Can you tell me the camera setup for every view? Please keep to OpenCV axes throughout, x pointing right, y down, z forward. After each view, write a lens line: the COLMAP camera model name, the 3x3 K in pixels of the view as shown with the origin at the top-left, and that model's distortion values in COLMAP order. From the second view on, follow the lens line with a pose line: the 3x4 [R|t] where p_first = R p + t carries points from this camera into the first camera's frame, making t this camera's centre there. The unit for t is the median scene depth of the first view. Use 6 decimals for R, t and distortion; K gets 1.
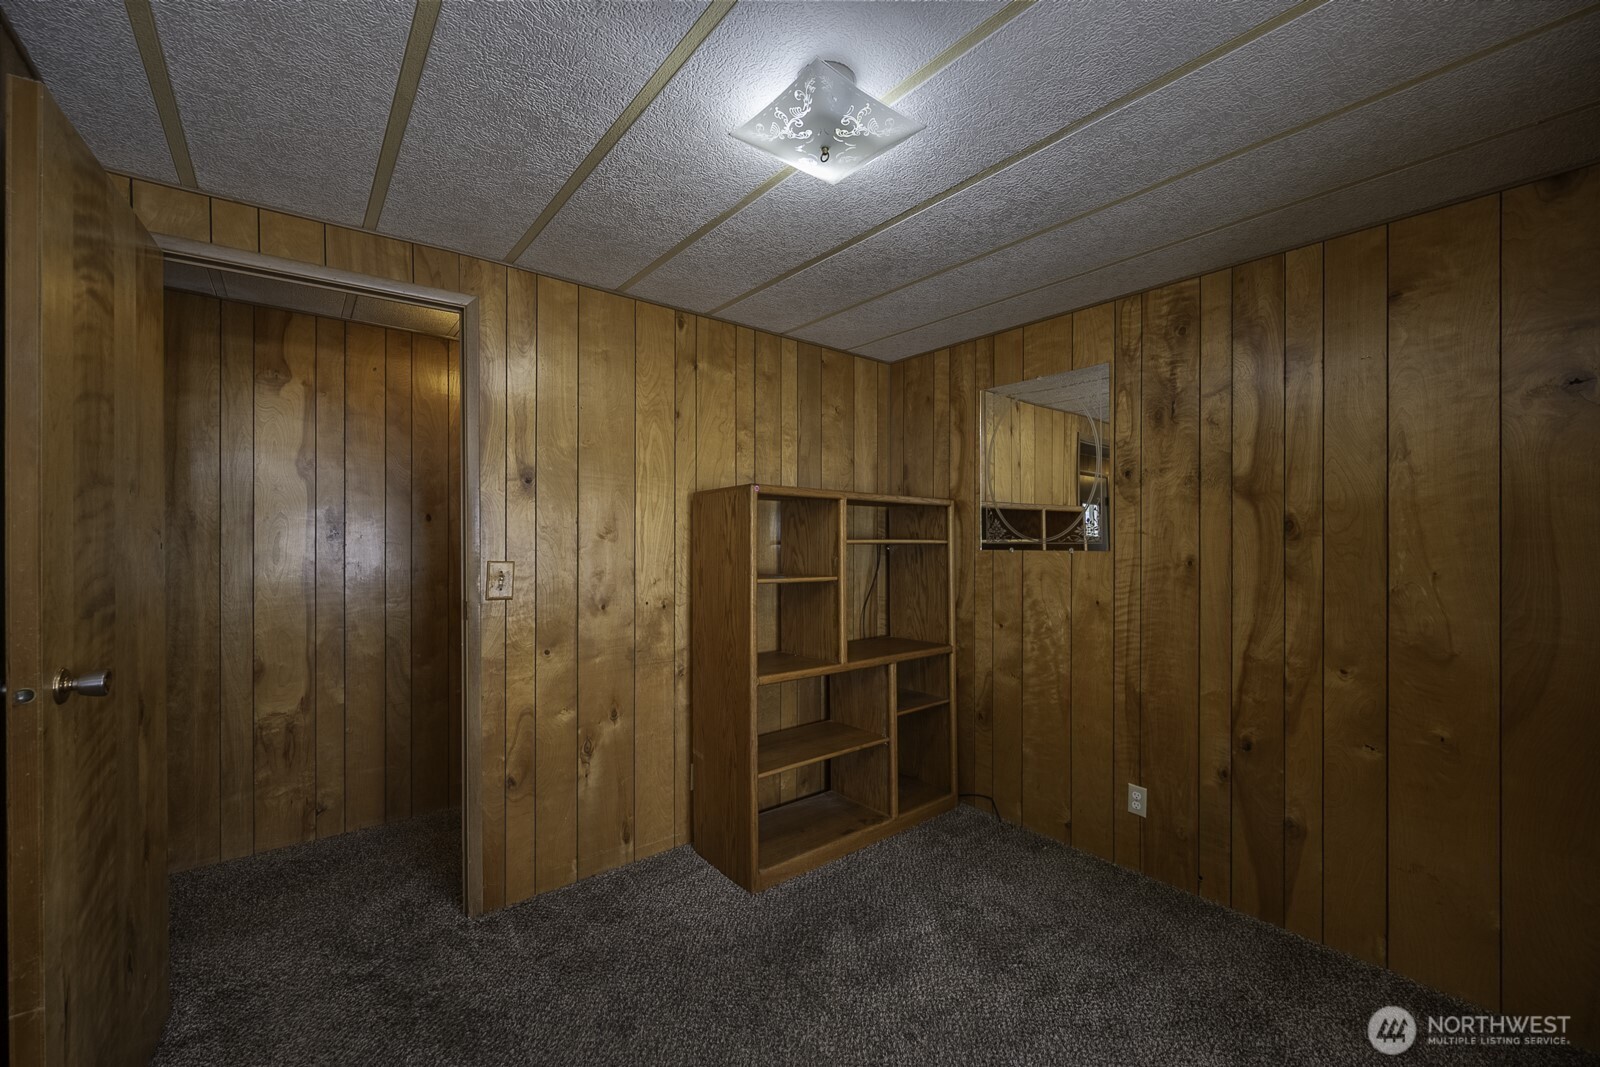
lens RADIAL K [[634.8, 0, 810.4], [0, 634.8, 536.7], [0, 0, 1]] dist [-0.001916, 0.000560]
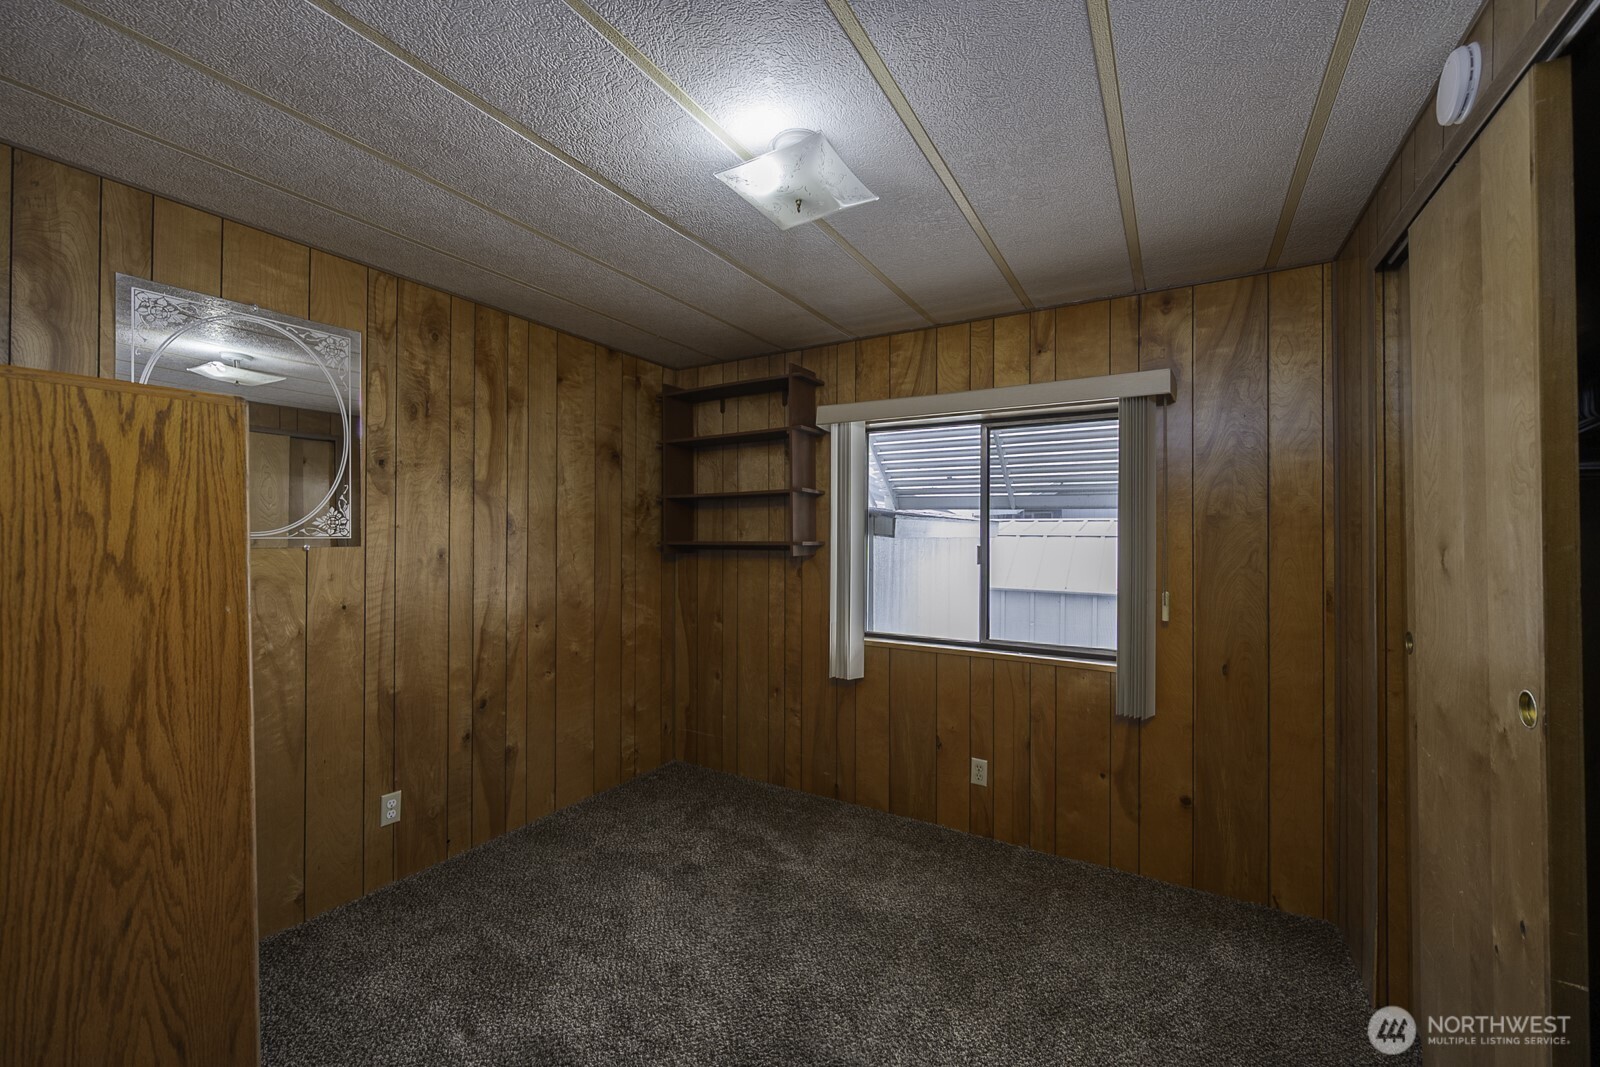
lens RADIAL K [[634.8, 0, 809.3], [0, 634.8, 535.3], [0, 0, 1]] dist [-0.001916, 0.000560]
pose [[-0.347425, 0.003056, 0.937703, -0.598169], [-0.005321, 0.999972, -0.005231, 0.008699], [-0.937693, -0.006807, -0.347399, 0.752515]]
